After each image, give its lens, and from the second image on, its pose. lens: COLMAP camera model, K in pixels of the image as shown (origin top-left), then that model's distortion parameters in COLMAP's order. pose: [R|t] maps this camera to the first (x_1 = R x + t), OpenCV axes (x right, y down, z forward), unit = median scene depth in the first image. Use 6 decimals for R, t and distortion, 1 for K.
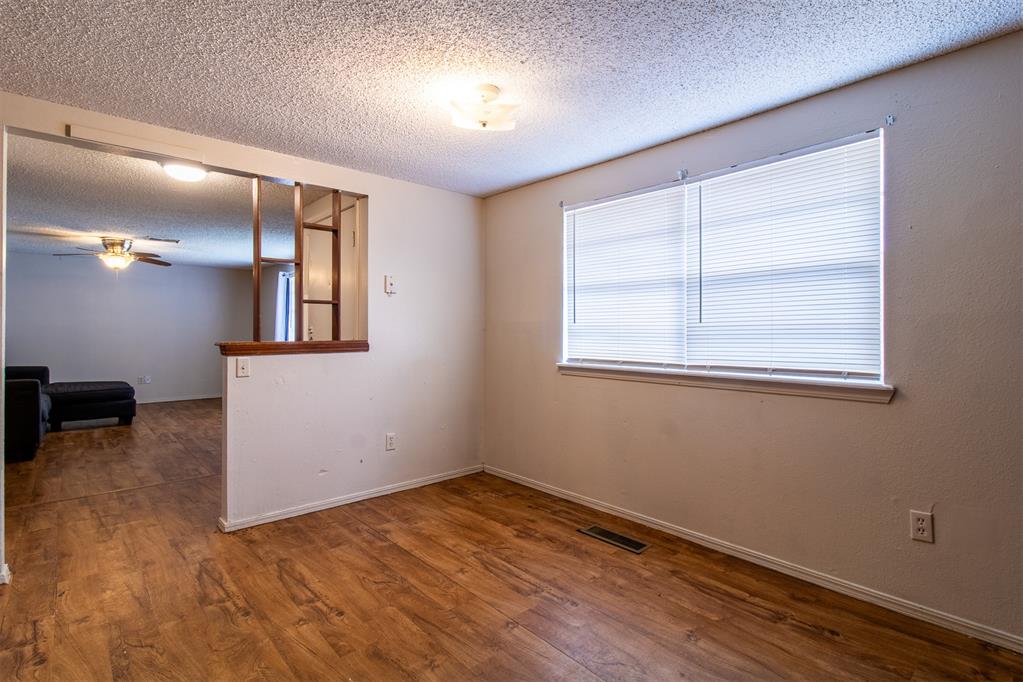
lens RADIAL K [[503.9, 0, 513.6], [0, 503.9, 327.8], [0, 0, 1]] dist [-0.000960, -0.001108]
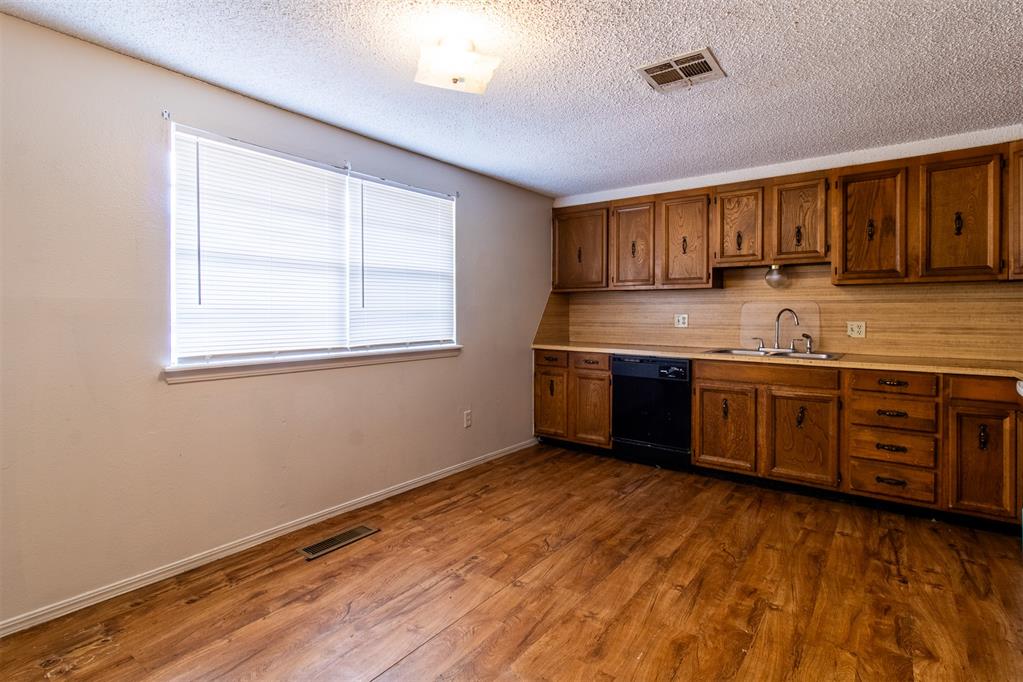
lens RADIAL K [[496.7, 0, 517.9], [0, 496.7, 314.2], [0, 0, 1]] dist [-0.002756, -0.001252]
pose [[-0.197777, -0.003116, 0.980242, -0.767304], [-0.006058, 0.999980, 0.001956, 0.000271], [-0.980228, -0.005551, -0.197792, 0.878034]]
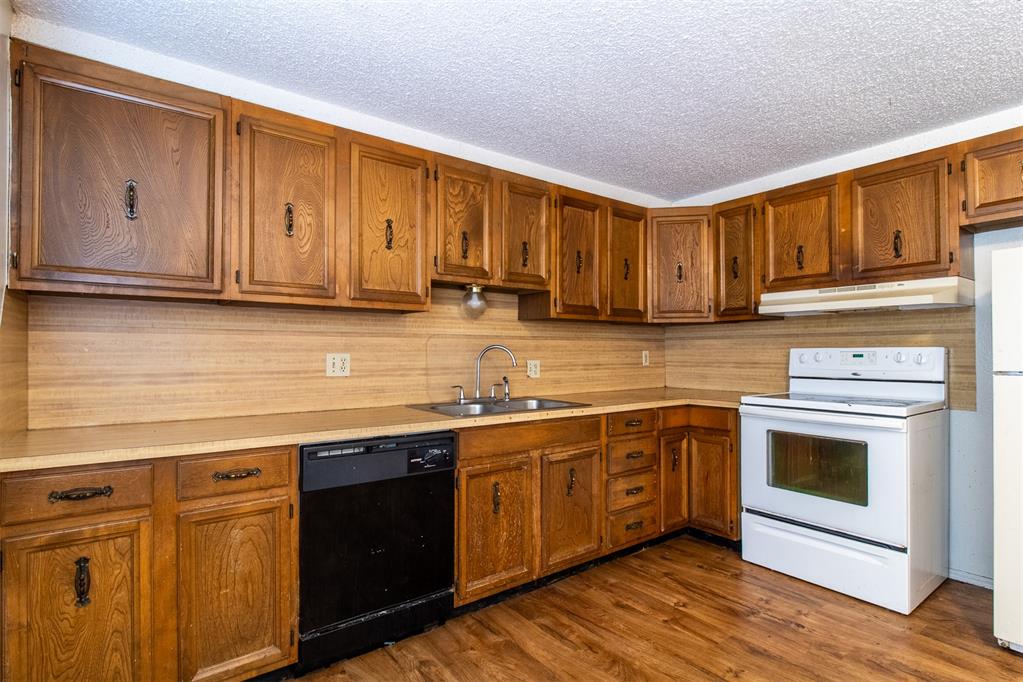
lens RADIAL K [[500.5, 0, 515.1], [0, 500.5, 348.5], [0, 0, 1]] dist [-0.000965, -0.001756]
pose [[-0.995941, 0.001402, 0.090002, 0.270432], [0.000548, 0.999955, -0.009505, -0.000174], [-0.090011, -0.009417, -0.995896, 0.937404]]
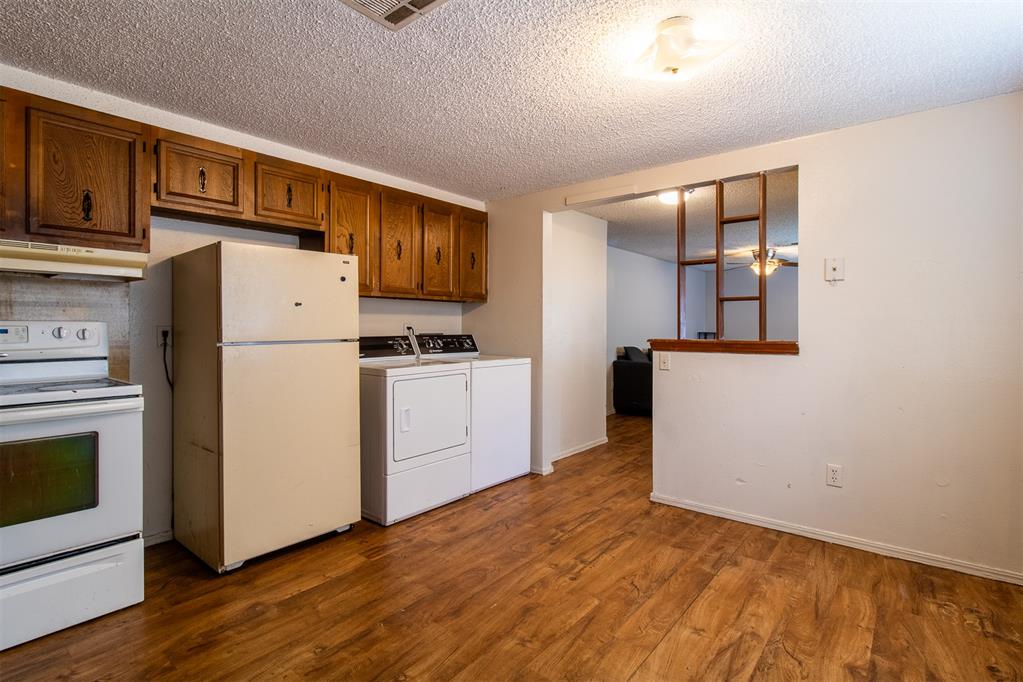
lens RADIAL K [[503.7, 0, 505.2], [0, 503.7, 325.3], [0, 0, 1]] dist [-0.001341, -0.001157]
pose [[0.145669, -0.004099, -0.989325, 0.567375], [0.001816, 0.999991, -0.003876, 0.000539], [0.989332, -0.001232, 0.145675, 0.511919]]
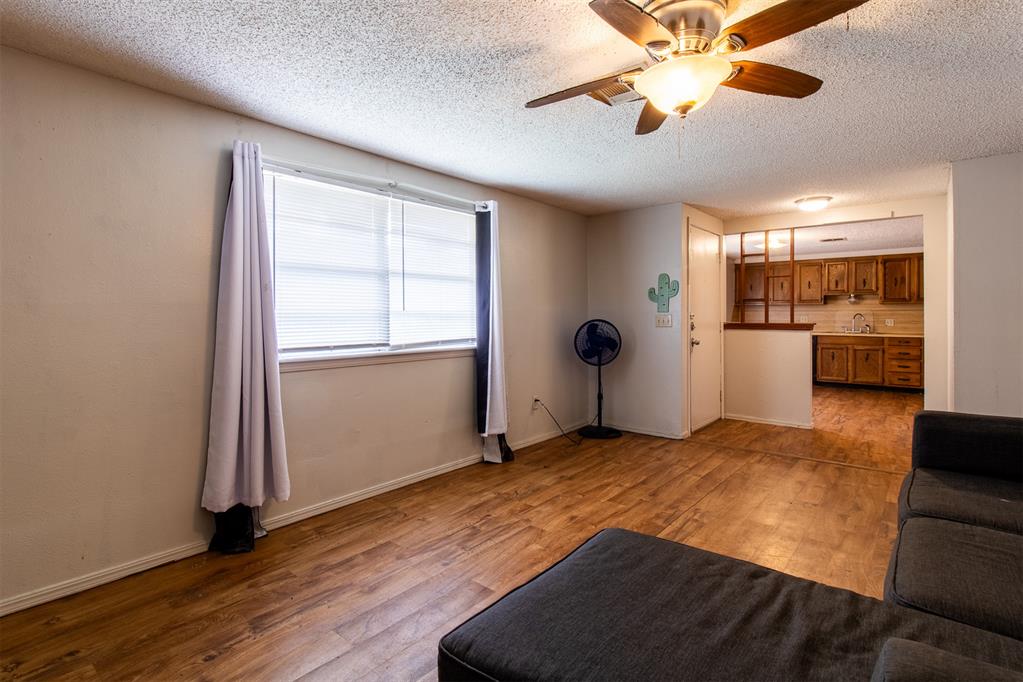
lens RADIAL K [[502.7, 0, 500.2], [0, 502.7, 314.0], [0, 0, 1]] dist [-0.015021, -0.000473]
pose [[-0.131251, 0.003093, 0.991344, -2.378318], [-0.002935, 0.999990, -0.003509, 0.003450], [-0.991345, -0.003371, -0.131241, 2.516886]]
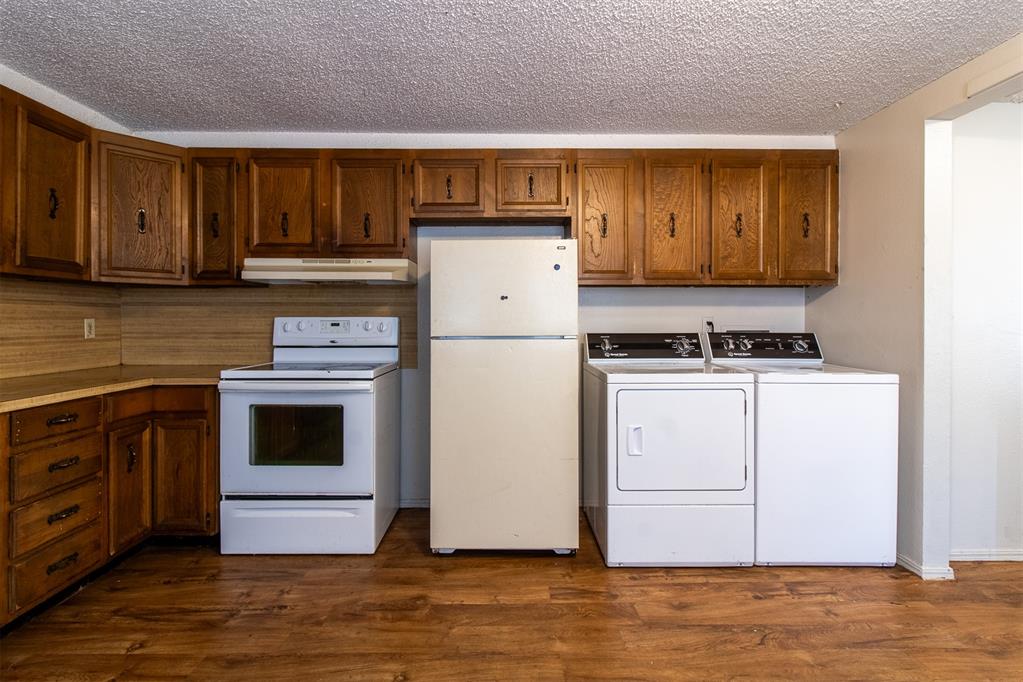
lens RADIAL K [[498.8, 0, 502.7], [0, 498.8, 321.4], [0, 0, 1]] dist [-0.002241, -0.001094]
pose [[-0.665569, -0.002329, -0.746333, 0.235007], [-0.000615, 0.999997, -0.002572, 0.000978], [0.746336, -0.001253, -0.665568, 0.855271]]
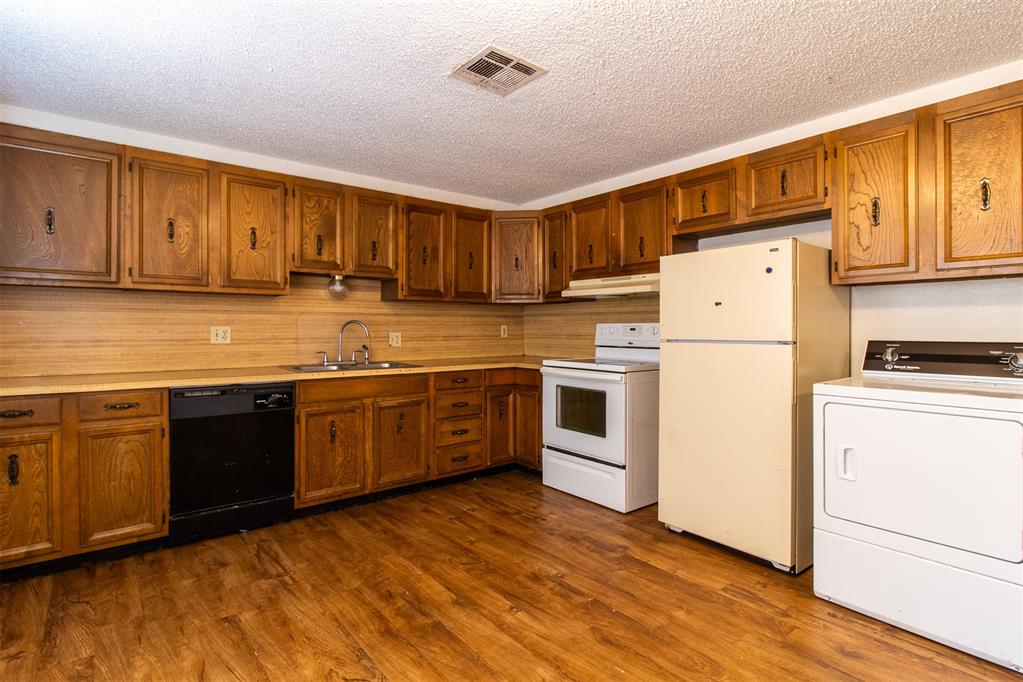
lens RADIAL K [[502.8, 0, 509.3], [0, 502.8, 329.0], [0, 0, 1]] dist [-0.002540, -0.001267]
pose [[-0.998334, -0.002190, 0.057656, -0.093769], [-0.002107, 0.999997, 0.001512, 0.003285], [-0.057659, 0.001388, -0.998335, 1.231832]]
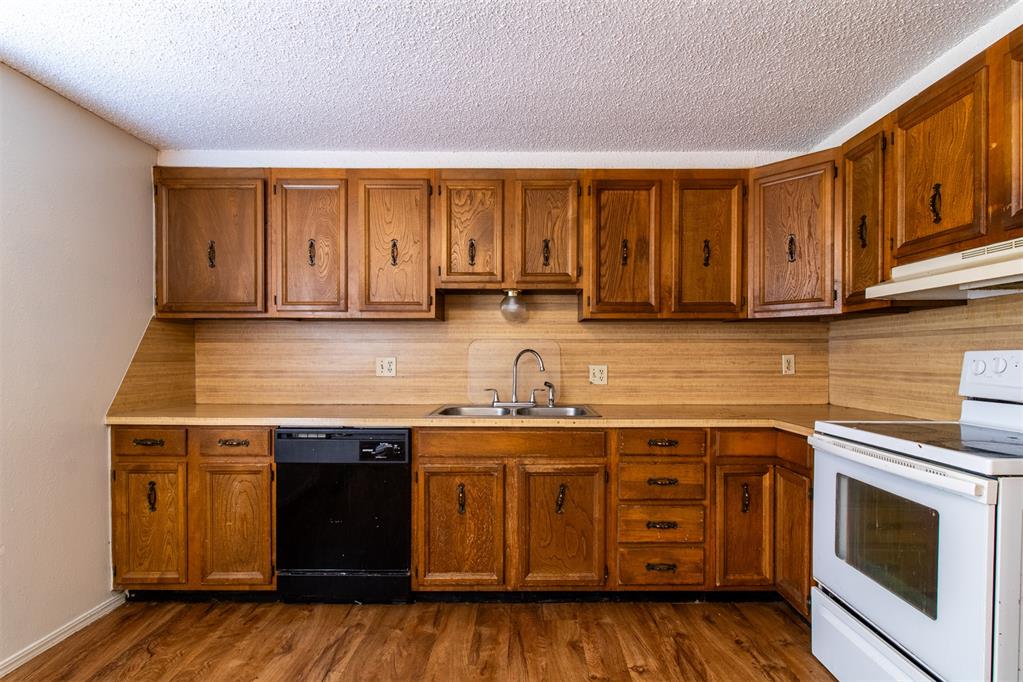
lens RADIAL K [[507.7, 0, 526.1], [0, 507.7, 363.1], [0, 0, 1]] dist [-0.000715, -0.000359]
pose [[-0.747724, -0.010299, 0.663929, -0.281323], [-0.002843, 0.999920, 0.012308, -0.001258], [-0.664003, 0.007315, -0.747694, 0.678051]]
